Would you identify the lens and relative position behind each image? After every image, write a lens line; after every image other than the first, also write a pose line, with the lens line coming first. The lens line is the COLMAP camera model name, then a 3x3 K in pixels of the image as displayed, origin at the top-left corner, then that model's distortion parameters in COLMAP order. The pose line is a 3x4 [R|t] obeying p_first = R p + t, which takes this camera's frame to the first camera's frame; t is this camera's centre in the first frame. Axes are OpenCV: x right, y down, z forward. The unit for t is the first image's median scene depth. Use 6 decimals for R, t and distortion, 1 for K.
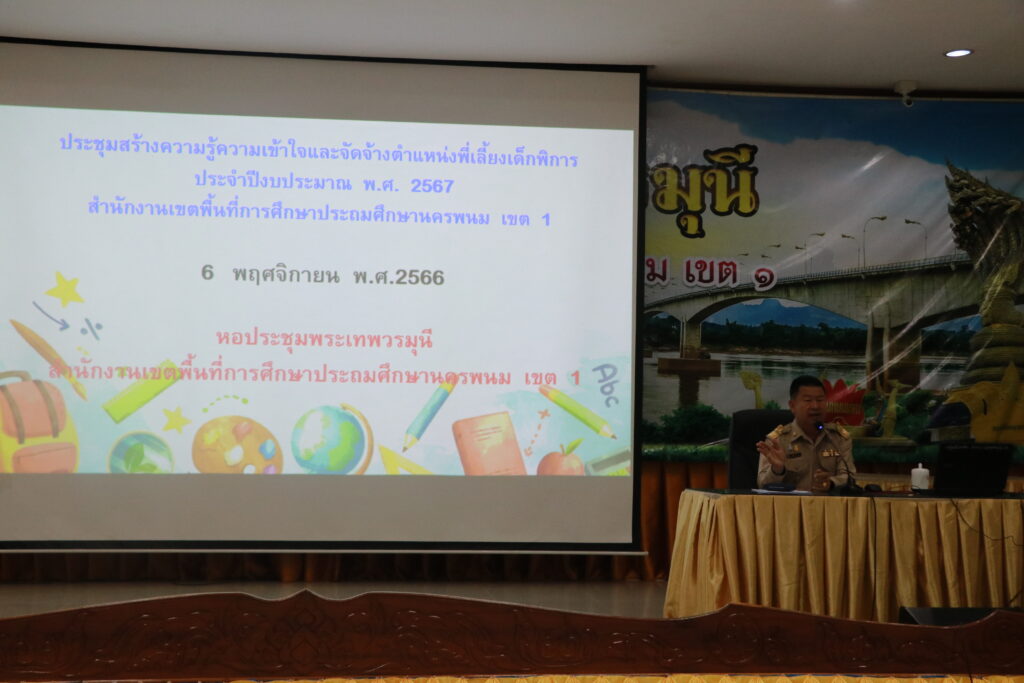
lens RADIAL K [[1669.3, 0, 520.9], [0, 1669.3, 347.5], [0, 0, 1]] dist [0.034372, 0.000000]
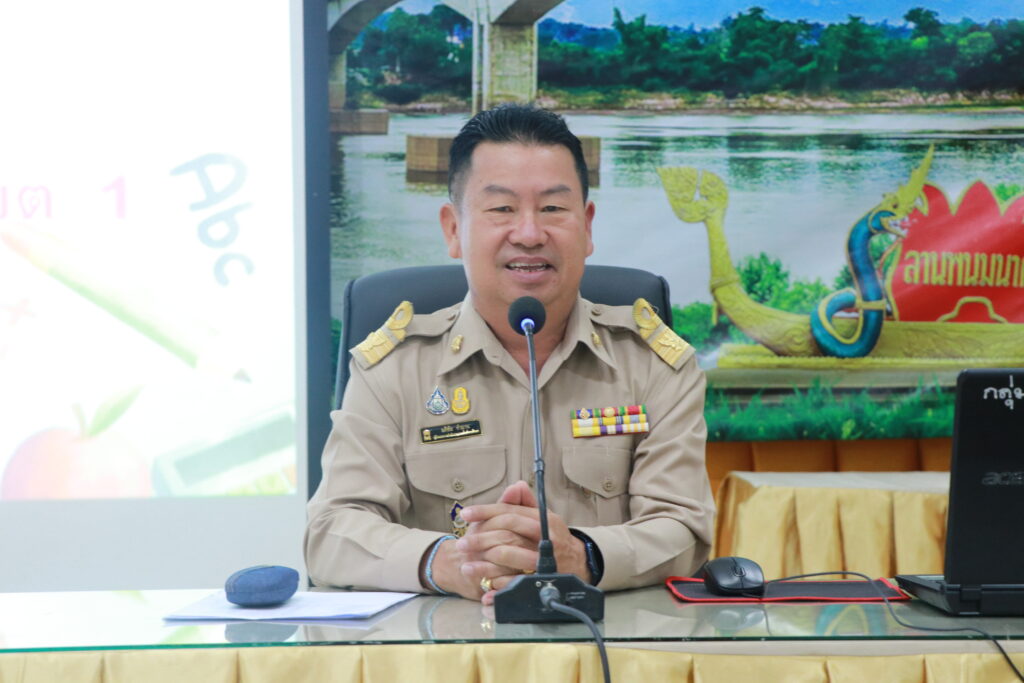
lens RADIAL K [[2830.8, 0, 507.8], [0, 2830.8, 341.0], [0, 0, 1]] dist [0.593514, 0.000000]
pose [[0.994377, -0.026549, -0.102515, 0.159896], [0.030541, 0.998827, 0.037573, 0.026642], [0.101397, -0.040492, 0.994022, 0.440884]]
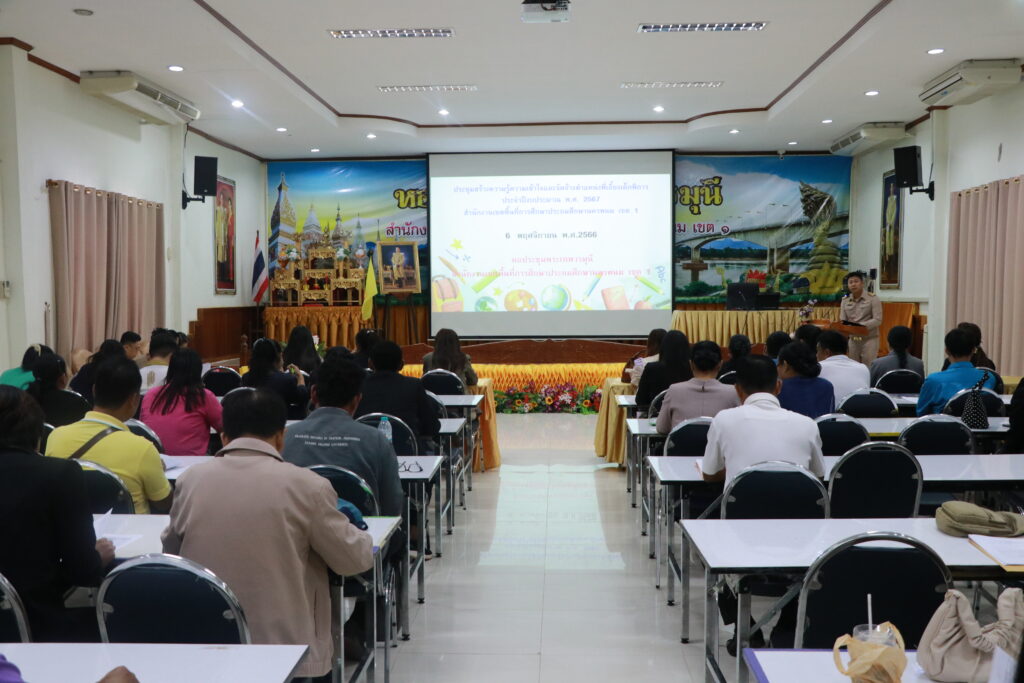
lens RADIAL K [[1133.3, 0, 515.2], [0, 1133.3, 349.9], [0, 0, 1]] dist [-0.042572, 0.000000]
pose [[0.988961, -0.015150, -0.147403, 0.082715], [0.028665, 0.995529, 0.090006, -0.024527], [0.145380, -0.093238, 0.984973, -0.748971]]
